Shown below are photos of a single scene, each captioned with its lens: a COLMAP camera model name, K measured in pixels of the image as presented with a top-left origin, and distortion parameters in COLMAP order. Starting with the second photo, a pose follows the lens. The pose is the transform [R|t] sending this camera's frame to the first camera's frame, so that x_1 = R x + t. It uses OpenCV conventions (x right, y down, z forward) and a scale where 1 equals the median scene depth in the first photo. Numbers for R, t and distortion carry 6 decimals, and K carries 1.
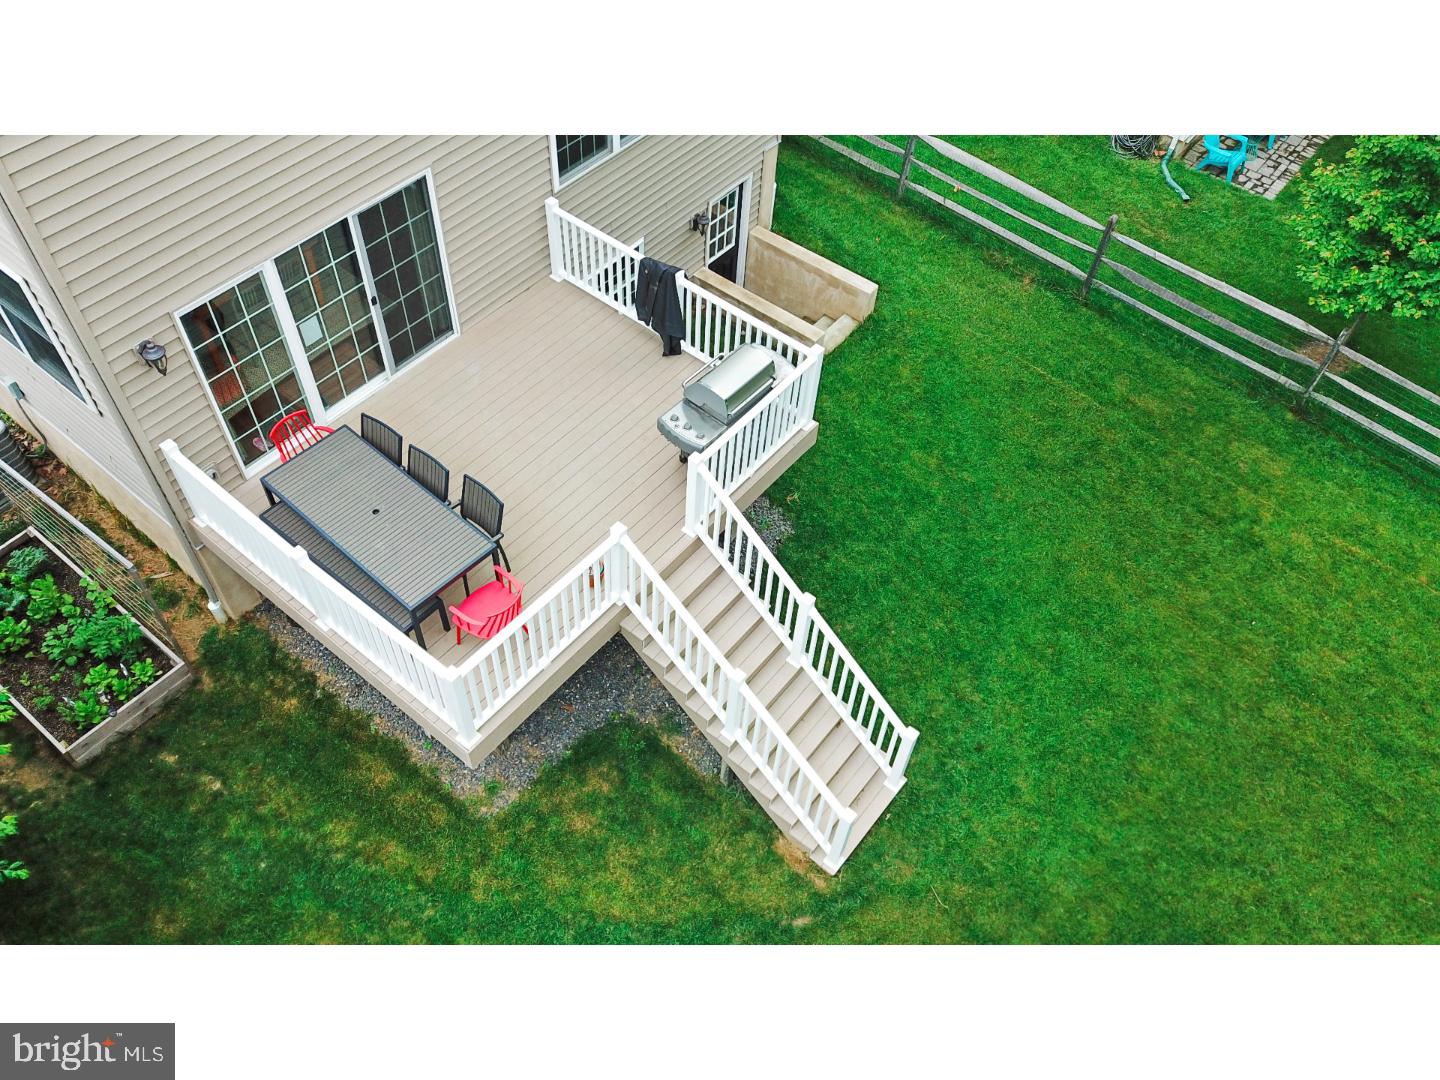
lens RADIAL K [[1096.5, 0, 720.0], [0, 1096.5, 540.0], [0, 0, 1]] dist [0.002634, 0.000588]
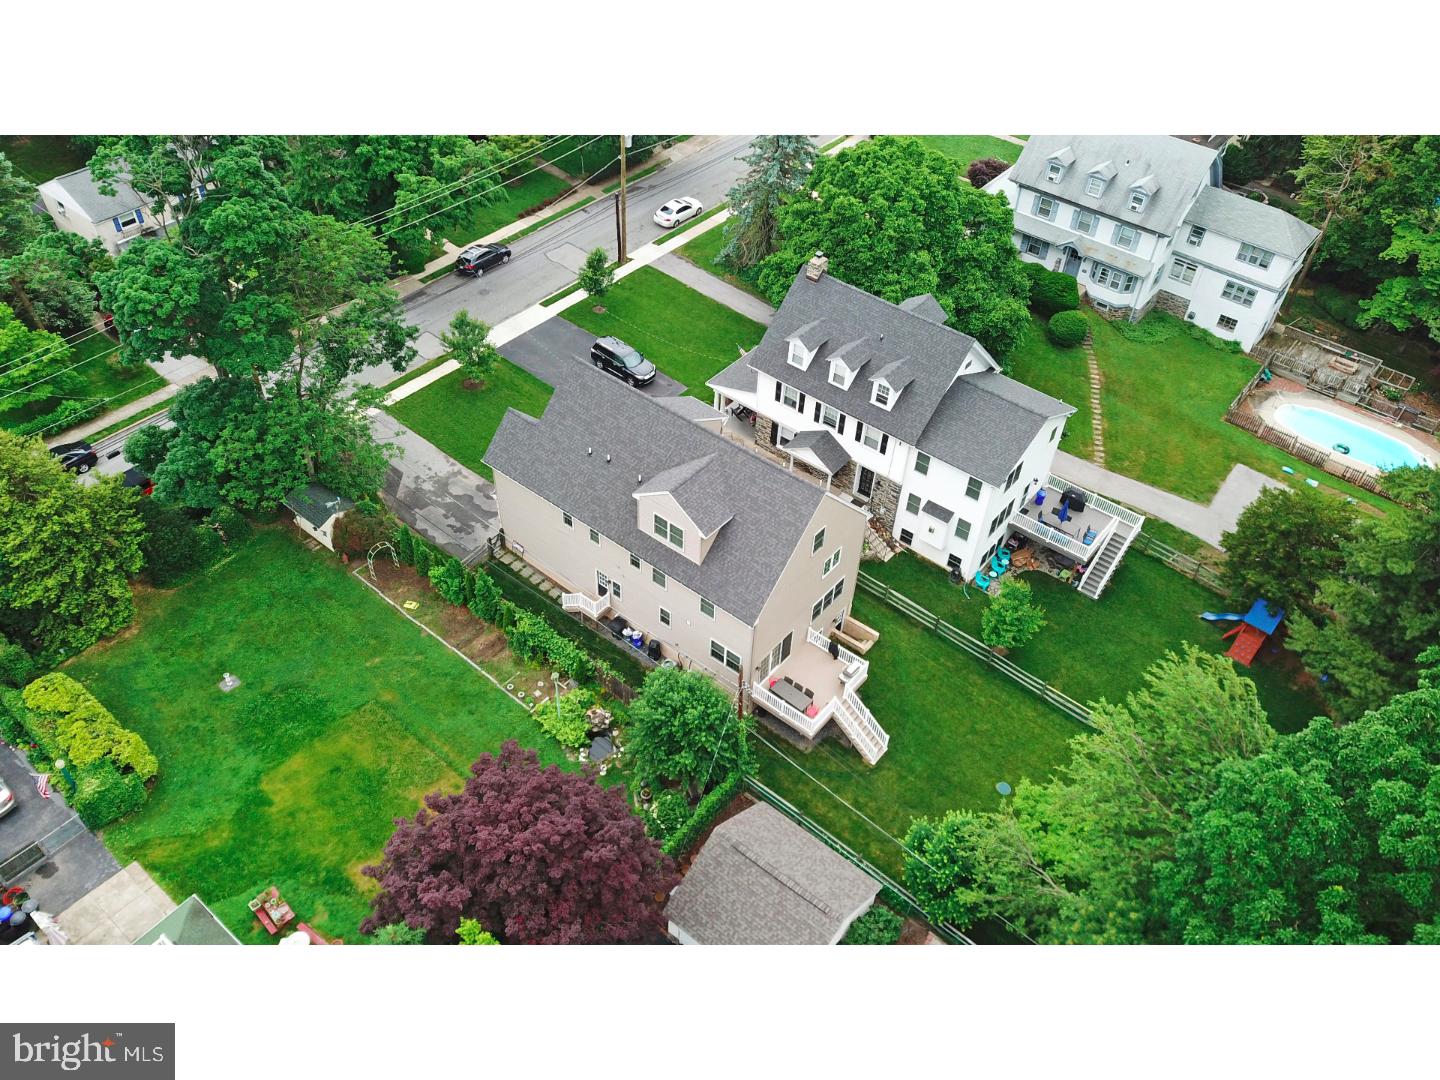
lens RADIAL K [[1096.5, 0, 720.0], [0, 1096.5, 540.0], [0, 0, 1]] dist [0.002634, 0.000588]
pose [[0.999976, -0.004704, -0.004994, -0.575698], [0.003893, 0.988448, -0.151512, 0.038129], [0.005649, 0.151489, 0.988443, -4.176228]]
